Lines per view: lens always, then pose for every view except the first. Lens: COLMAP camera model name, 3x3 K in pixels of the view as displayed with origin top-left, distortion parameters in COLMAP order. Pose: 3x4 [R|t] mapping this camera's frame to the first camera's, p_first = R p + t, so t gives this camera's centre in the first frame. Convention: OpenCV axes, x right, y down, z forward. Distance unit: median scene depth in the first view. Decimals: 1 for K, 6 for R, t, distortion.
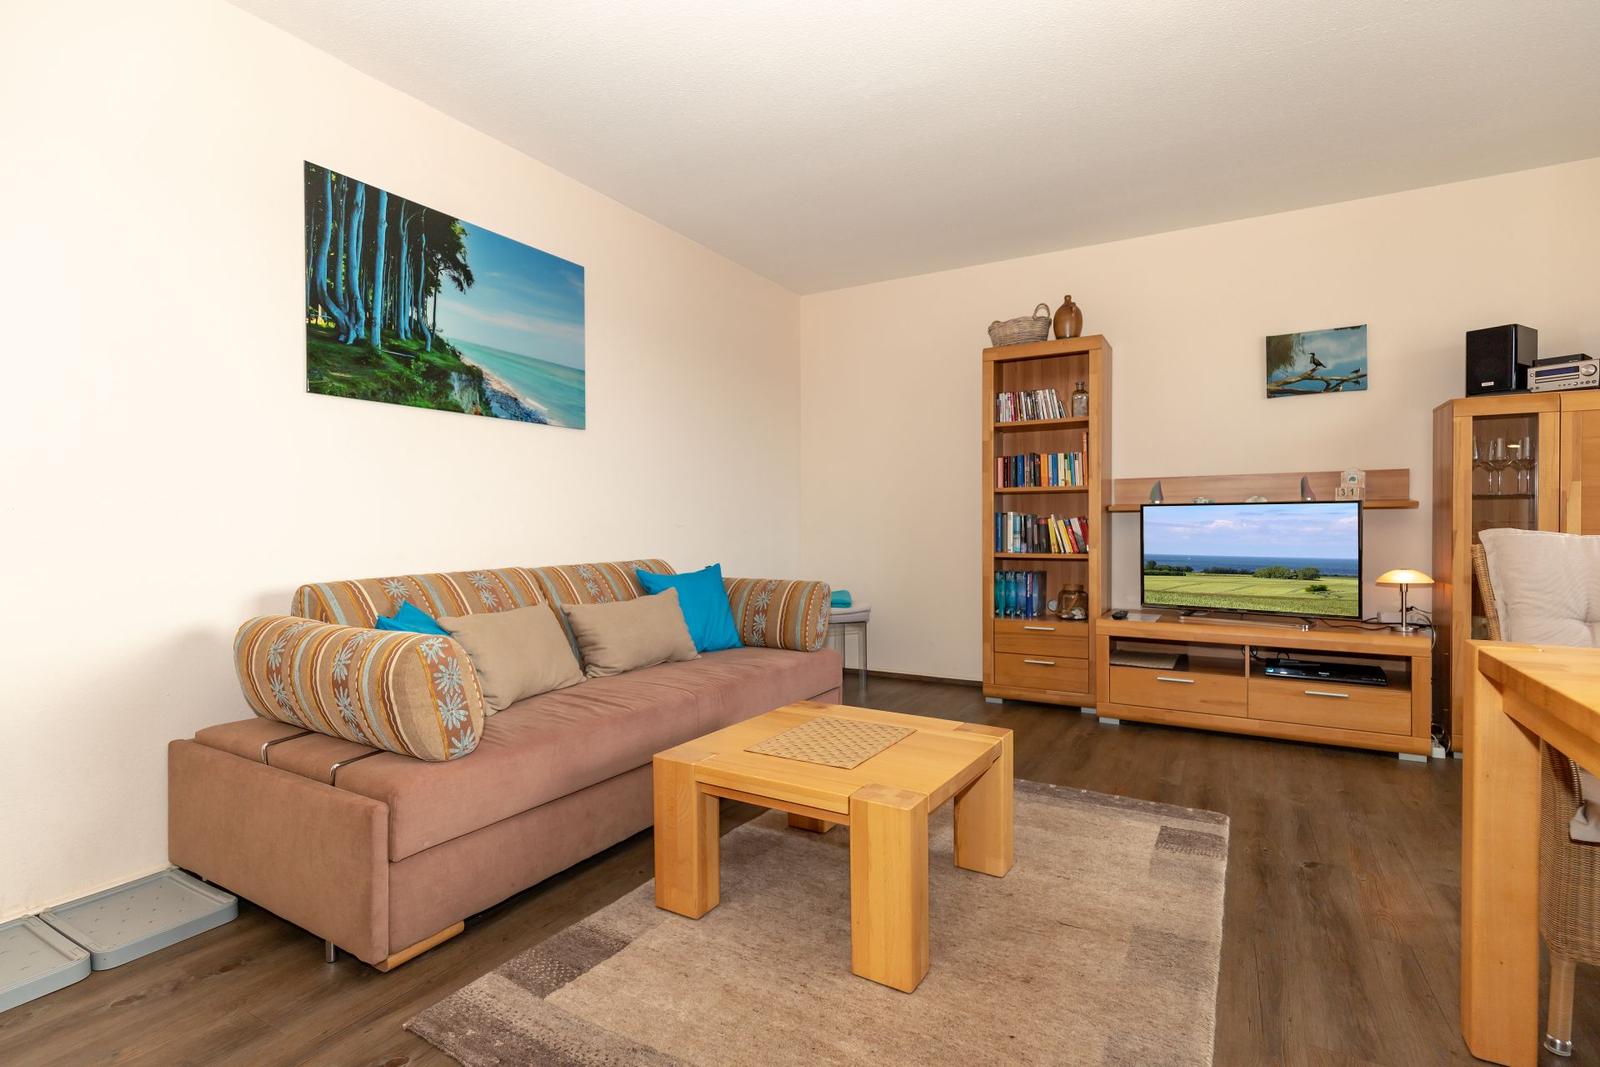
lens RADIAL K [[746.9, 0, 790.9], [0, 746.9, 527.1], [0, 0, 1]] dist [0.001608, -0.000523]
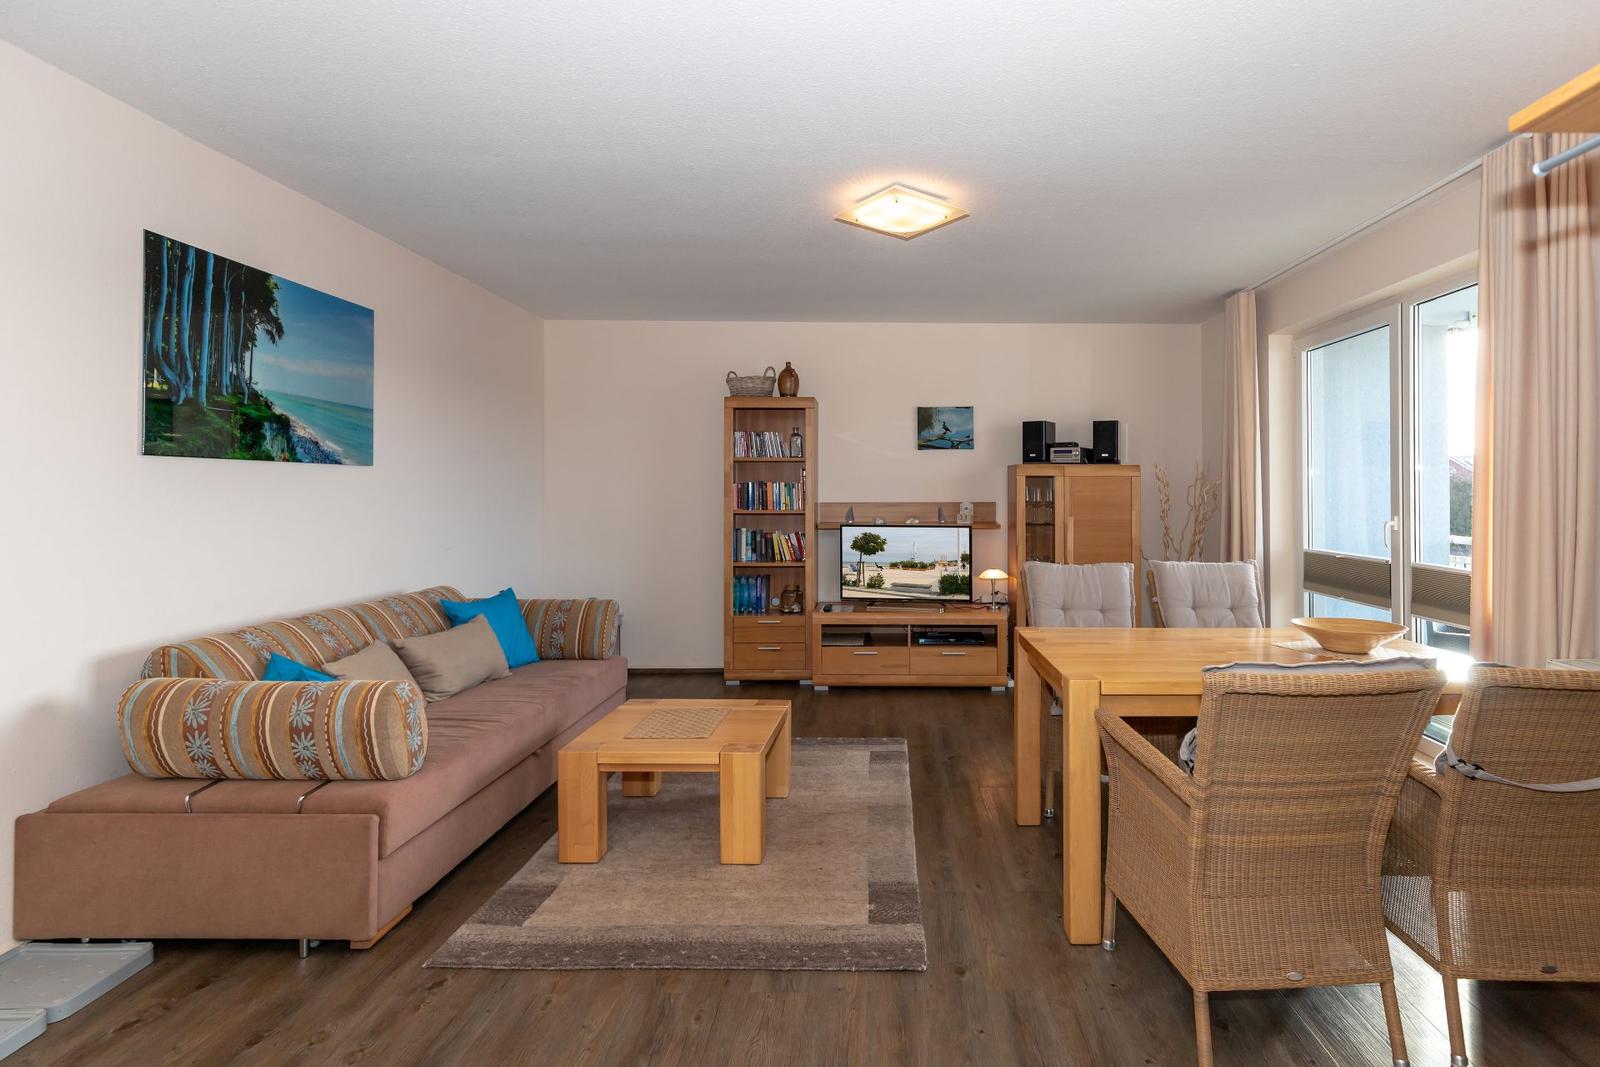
lens RADIAL K [[786.3, 0, 851.7], [0, 786.3, 487.1], [0, 0, 1]] dist [0.001062, 0.000026]
pose [[0.874790, 0.006644, 0.484457, -0.266385], [0.002118, 0.999844, -0.017535, -0.095950], [-0.484497, 0.016366, 0.874640, -0.334489]]
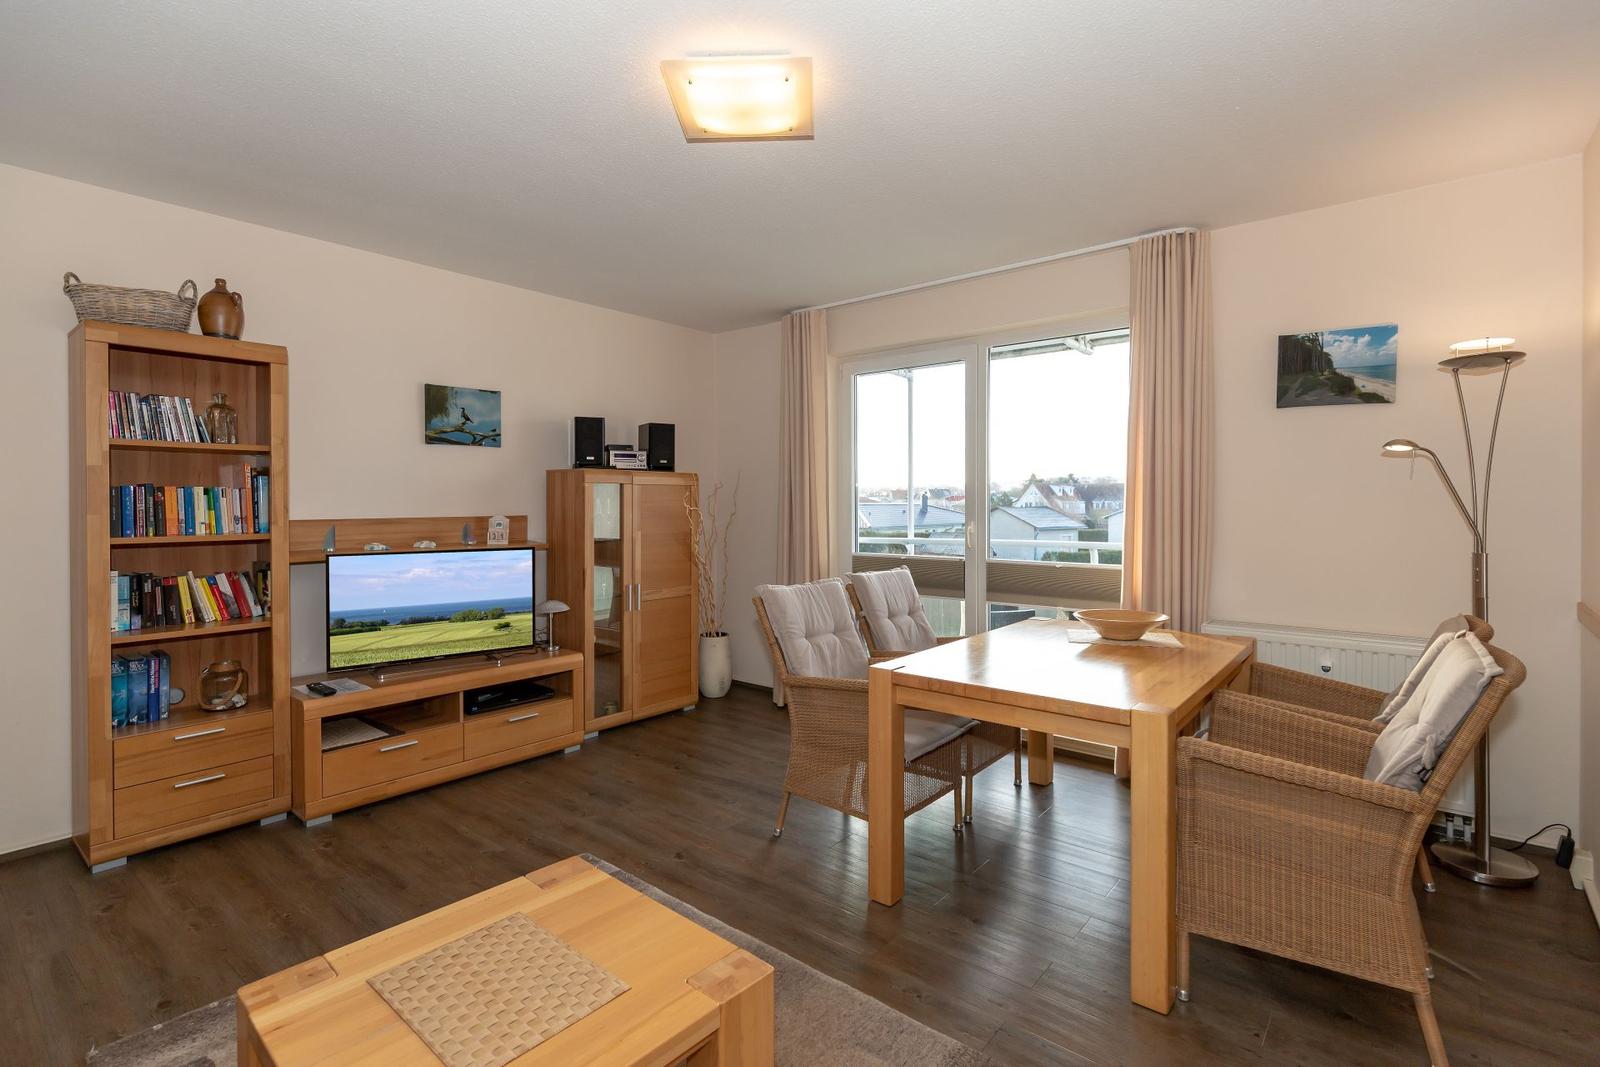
lens RADIAL K [[769.0, 0, 788.5], [0, 769.0, 508.1], [0, 0, 1]] dist [-0.000203, -0.000027]
pose [[0.168761, -0.003421, 0.985651, -0.409000], [0.013215, 0.999912, 0.001208, -0.102001], [-0.985568, 0.012821, 0.168791, 0.429656]]
